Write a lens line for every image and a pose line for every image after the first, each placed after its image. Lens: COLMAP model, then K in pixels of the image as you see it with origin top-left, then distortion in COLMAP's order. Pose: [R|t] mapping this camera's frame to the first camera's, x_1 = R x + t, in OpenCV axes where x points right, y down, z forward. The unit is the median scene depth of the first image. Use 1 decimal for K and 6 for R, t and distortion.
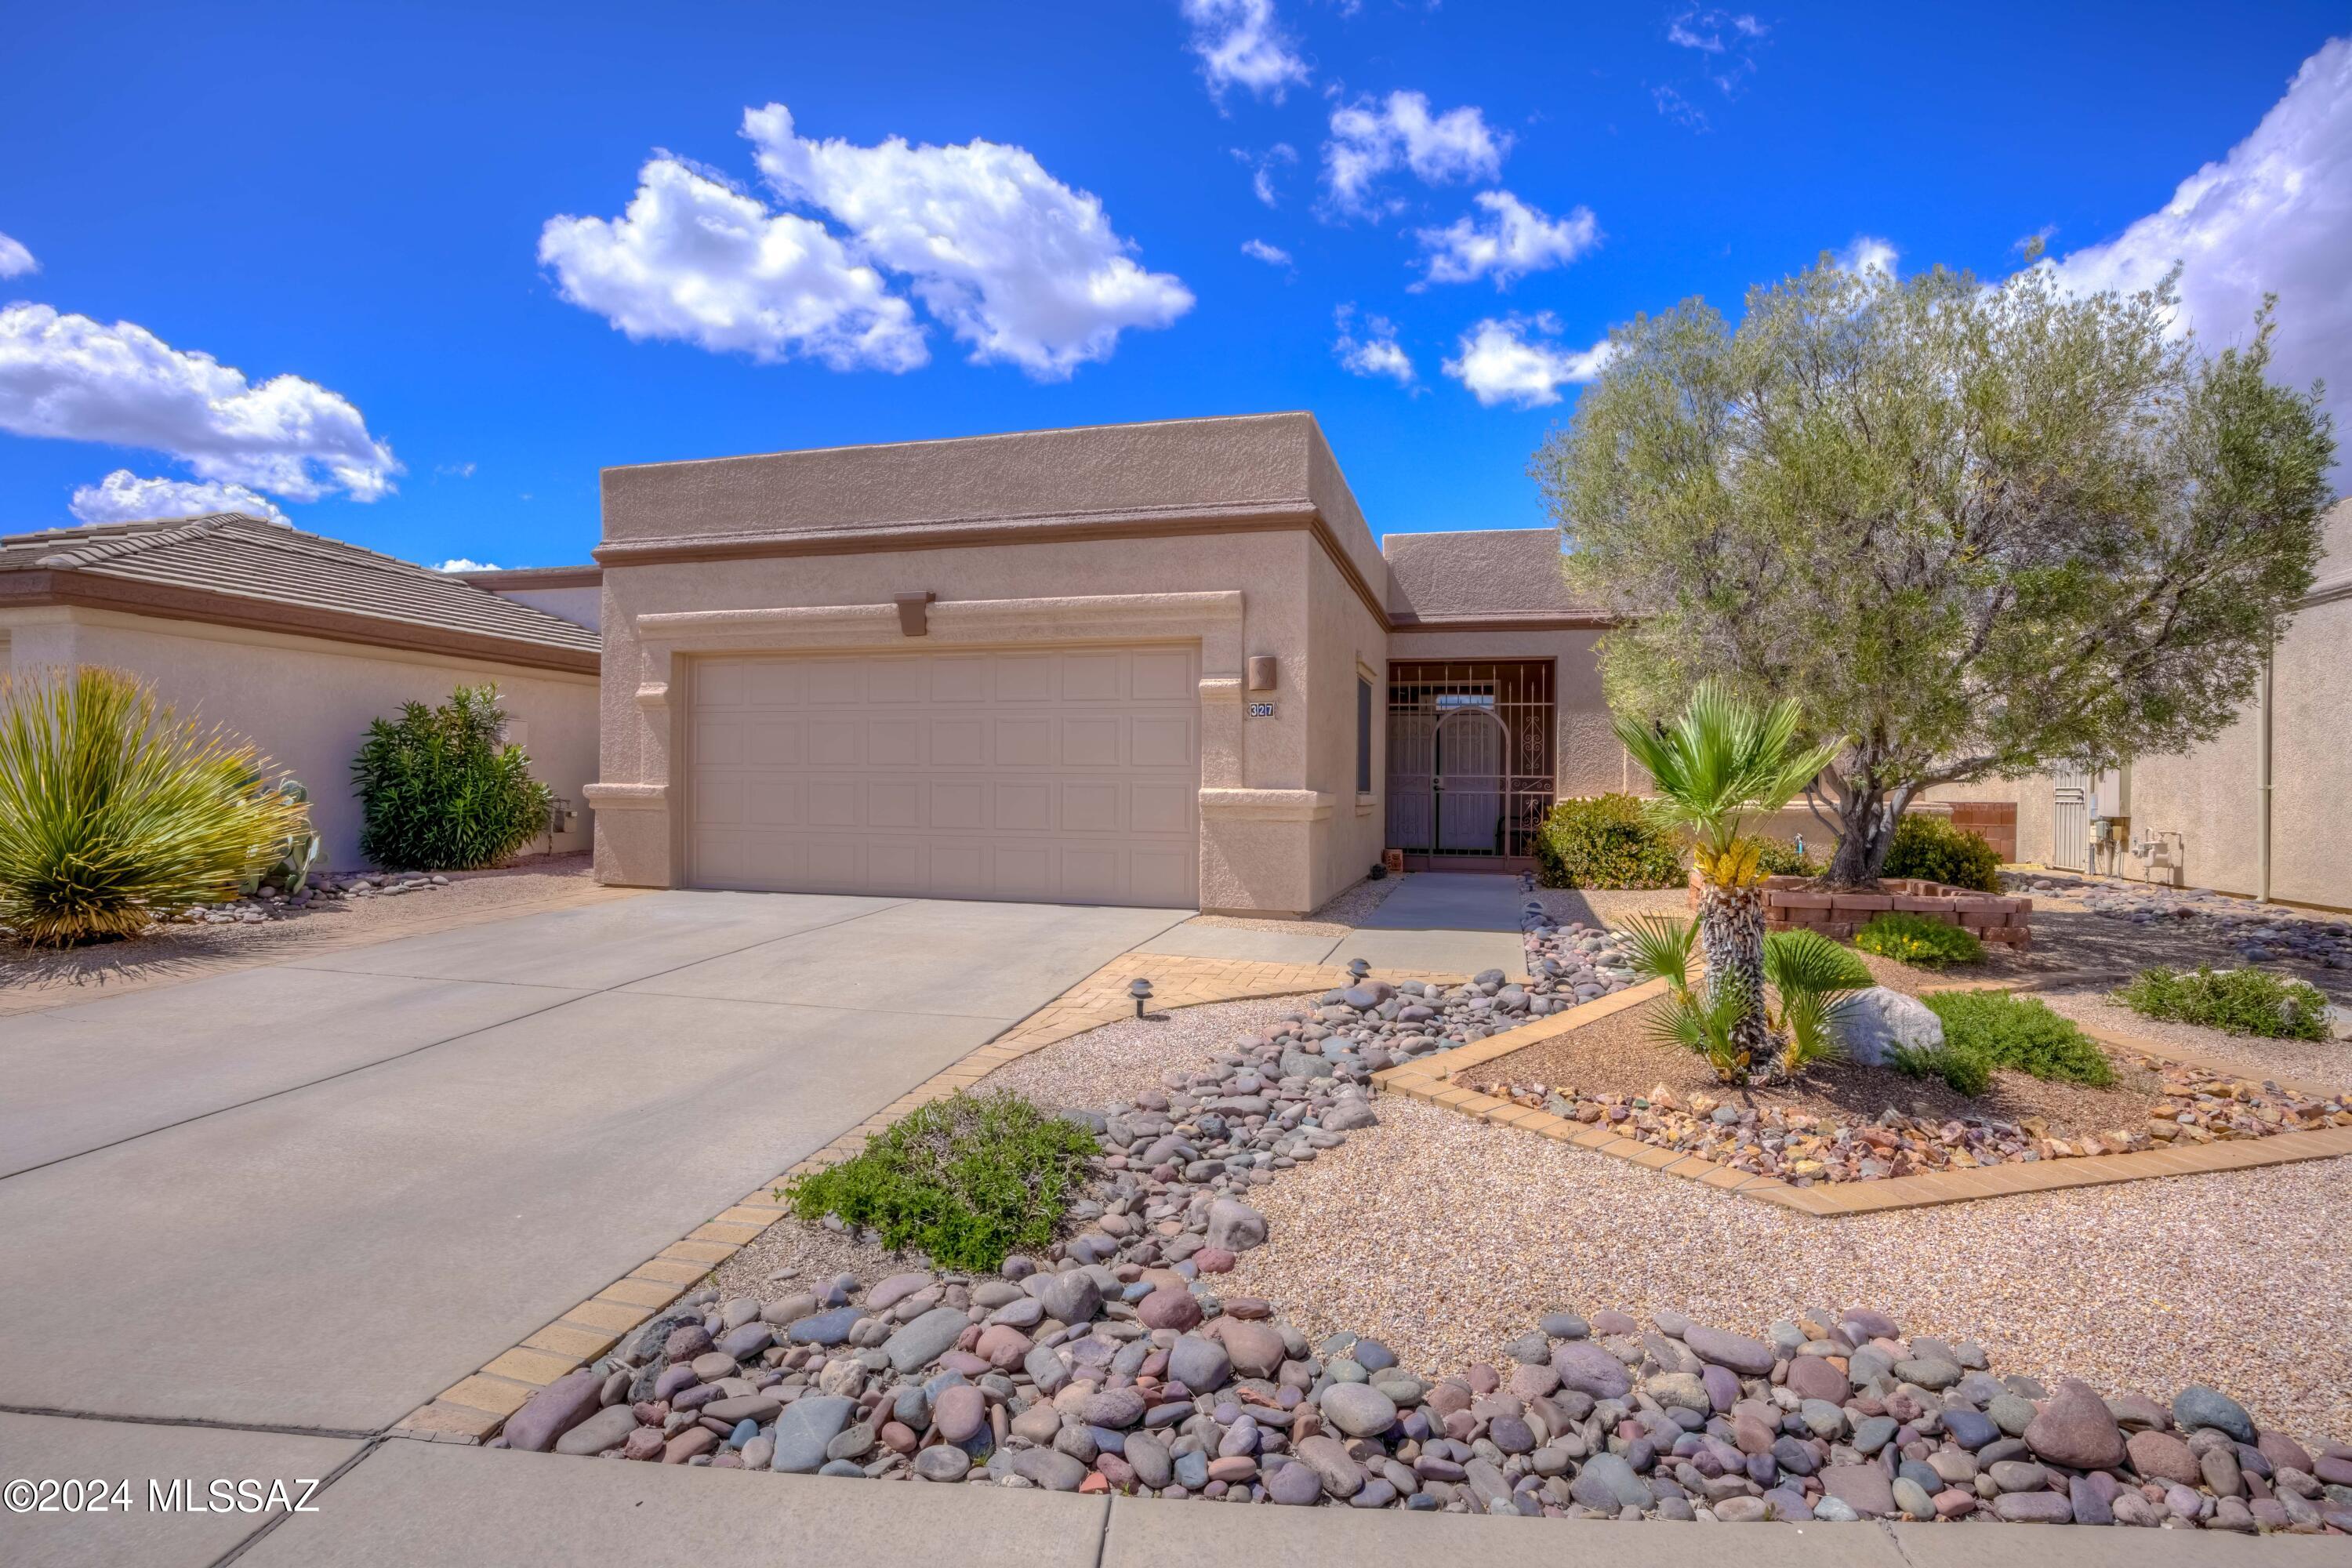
lens RADIAL K [[1179.3, 0, 1193.8], [0, 1179.3, 779.0], [0, 0, 1]] dist [-0.033103, 0.002541]
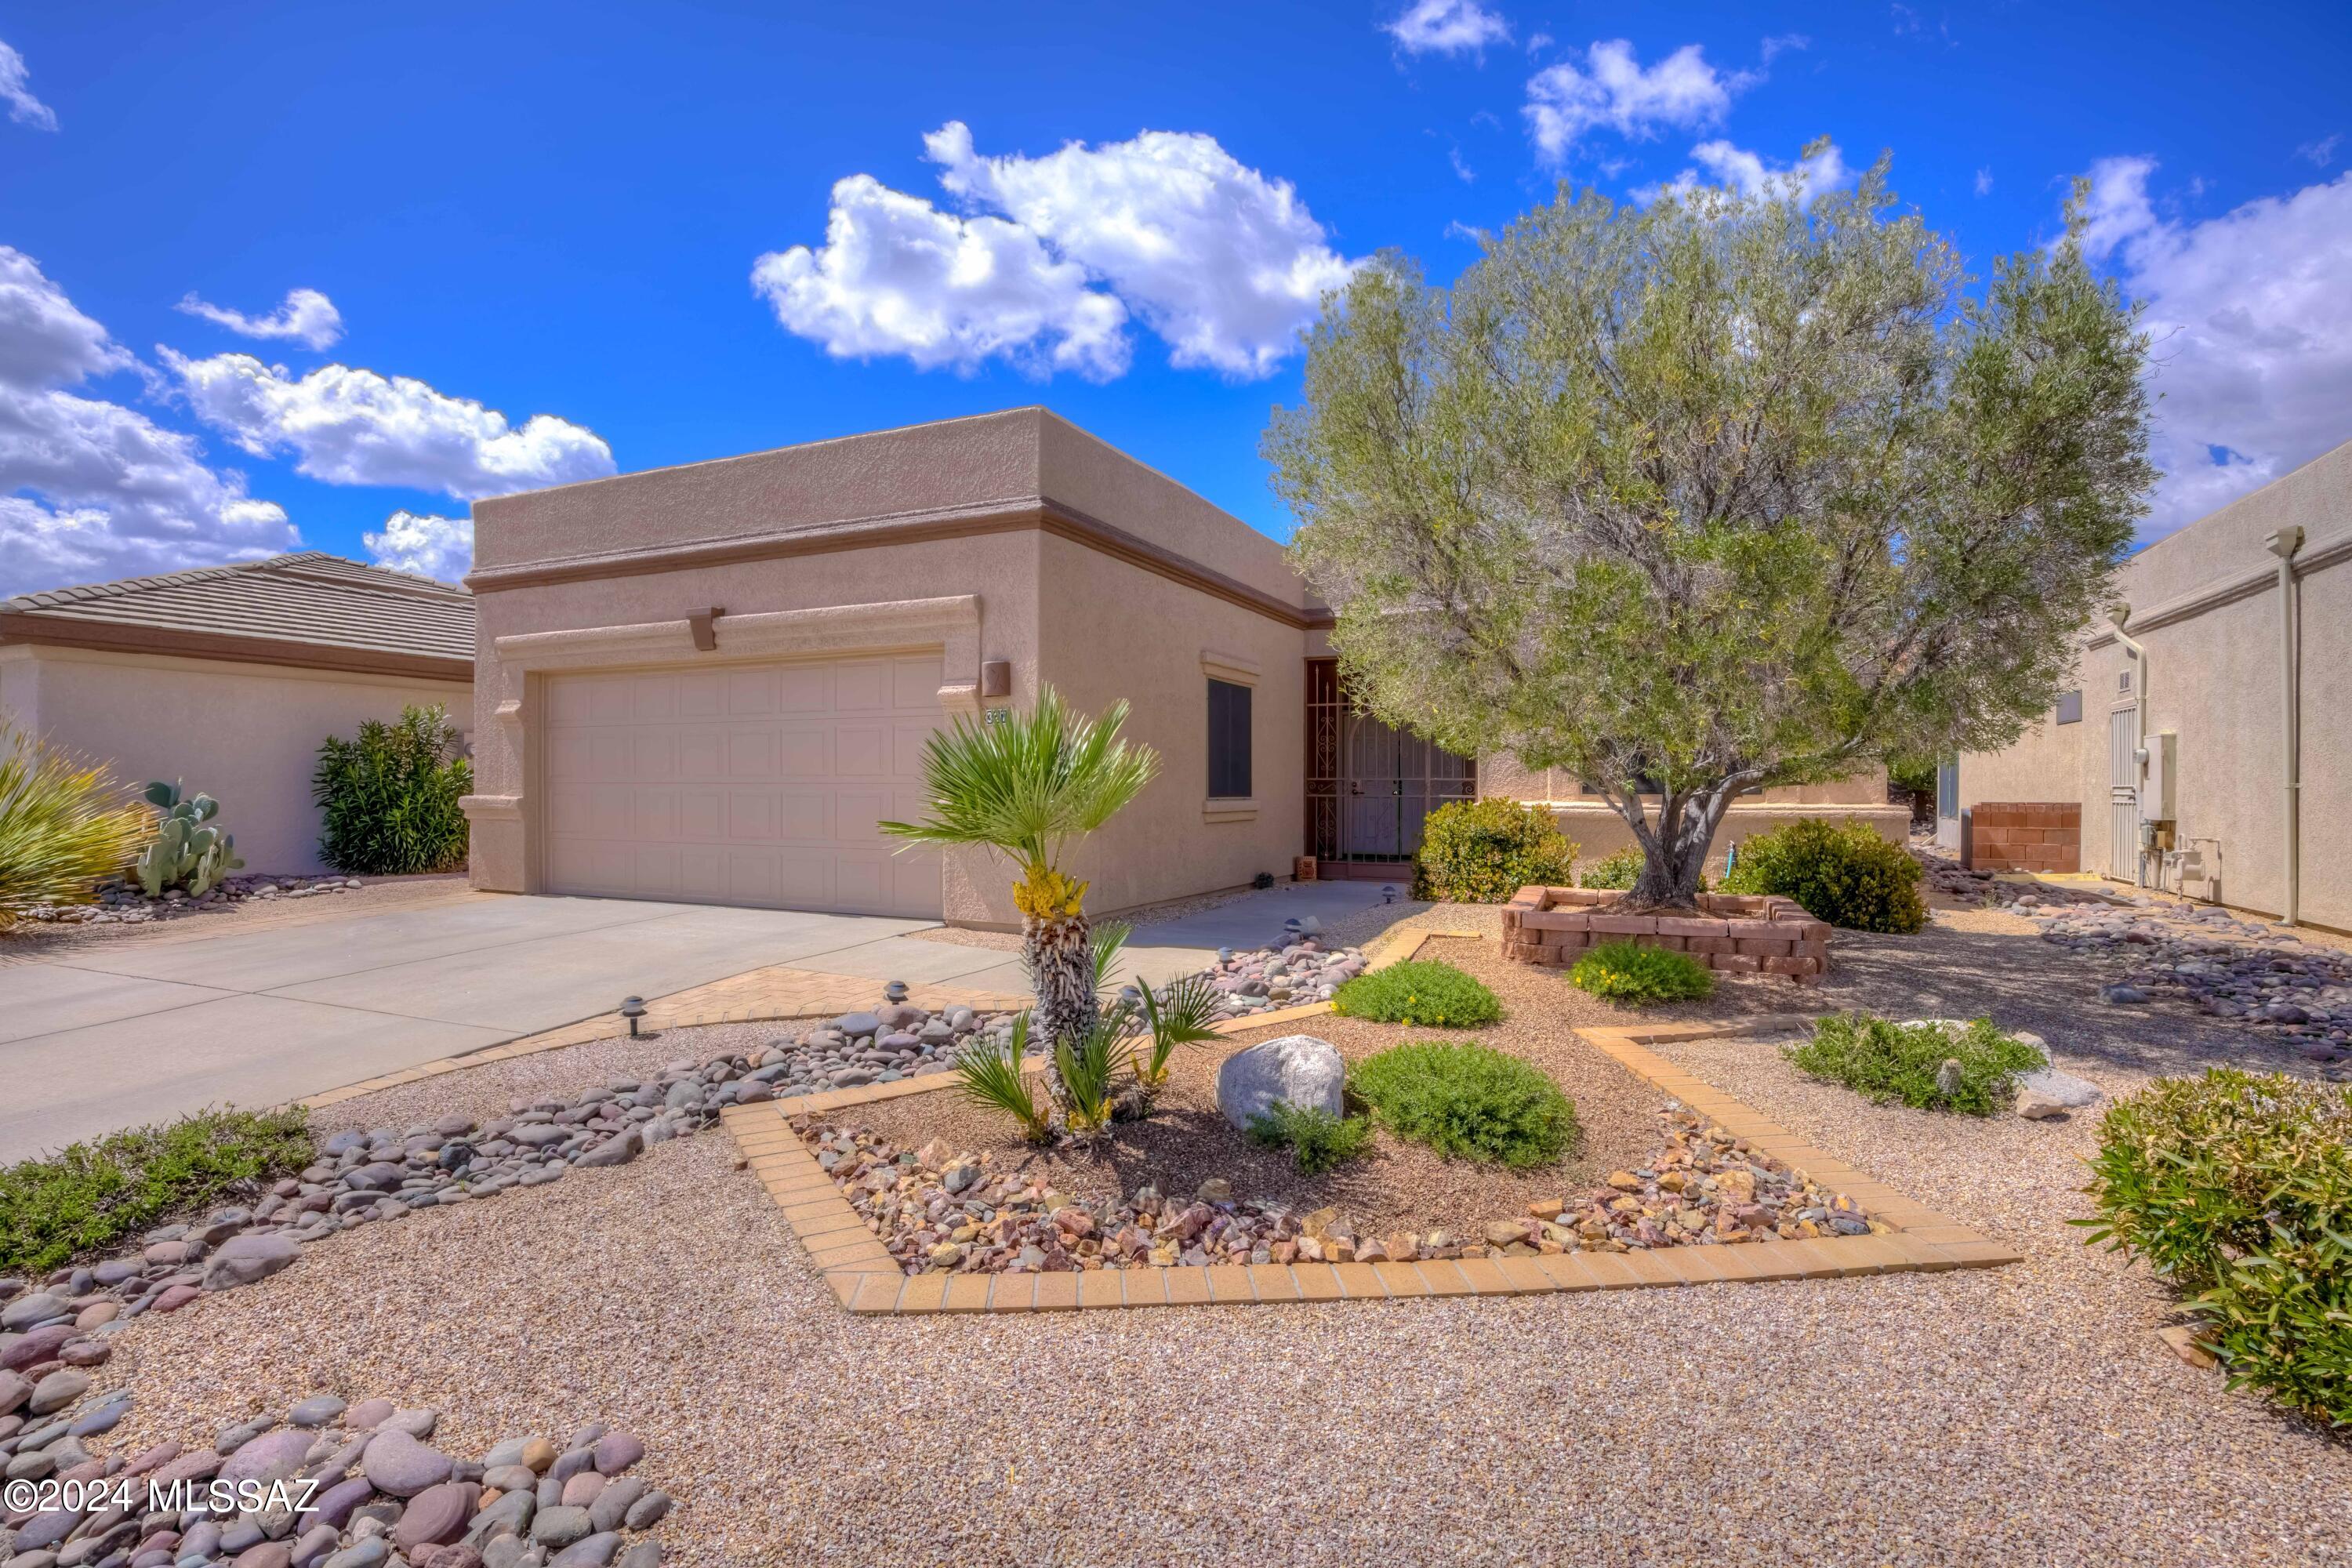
lens RADIAL K [[1179.3, 0, 1180.5], [0, 1179.3, 801.9], [0, 0, 1]] dist [-0.033103, 0.002541]
pose [[0.984027, -0.005320, -0.177937, 0.319984], [0.009592, 0.999686, 0.023157, -0.008564], [0.177758, -0.024494, 0.983769, 0.059210]]
